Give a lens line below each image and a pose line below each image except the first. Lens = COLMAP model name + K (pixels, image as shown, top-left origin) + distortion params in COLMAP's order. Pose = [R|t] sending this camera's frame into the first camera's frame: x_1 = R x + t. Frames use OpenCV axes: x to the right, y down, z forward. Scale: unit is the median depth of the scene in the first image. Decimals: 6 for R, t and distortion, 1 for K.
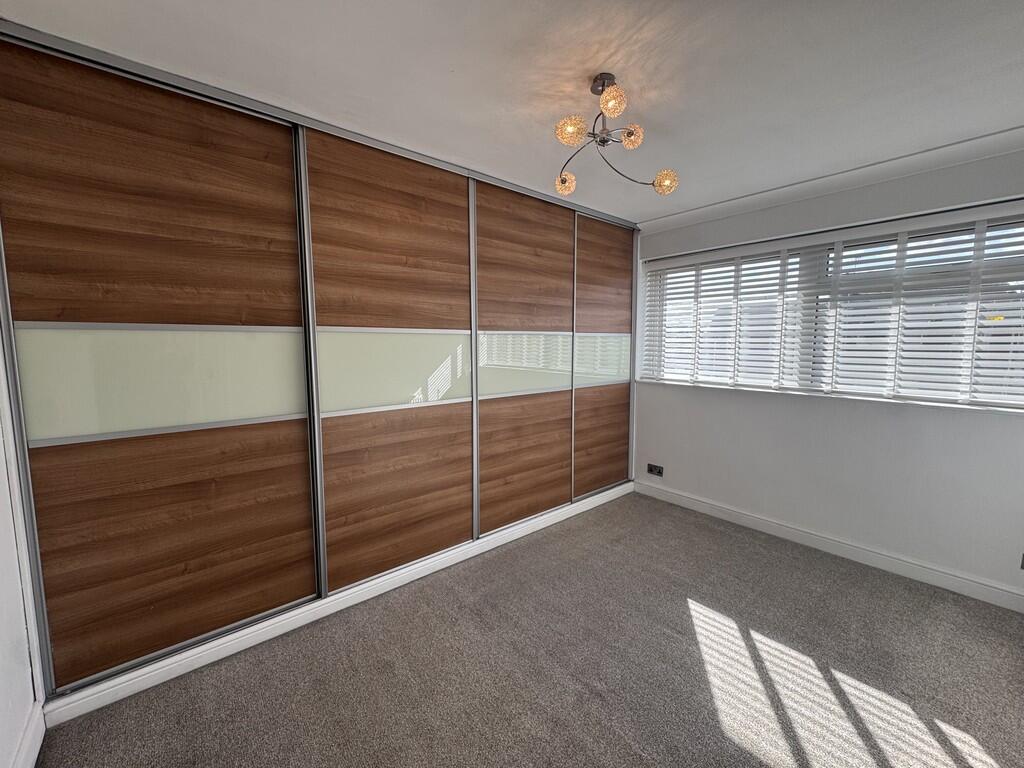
lens RADIAL K [[407.4, 0, 512.9], [0, 407.4, 375.9], [0, 0, 1]] dist [-0.002901, 0.000521]
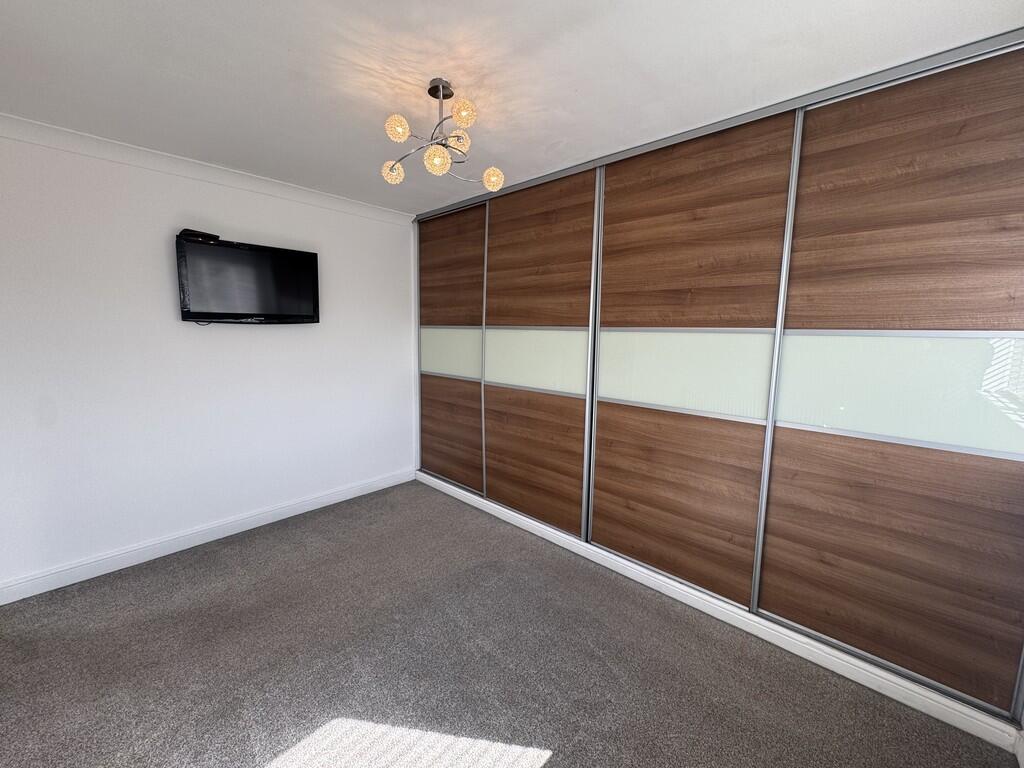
lens RADIAL K [[407.4, 0, 513.9], [0, 407.4, 389.5], [0, 0, 1]] dist [-0.002901, 0.000521]
pose [[0.120458, 0.130902, -0.984050, 0.833230], [-0.115652, 0.986369, 0.117053, -0.055871], [0.985959, 0.099707, 0.133955, 0.686188]]
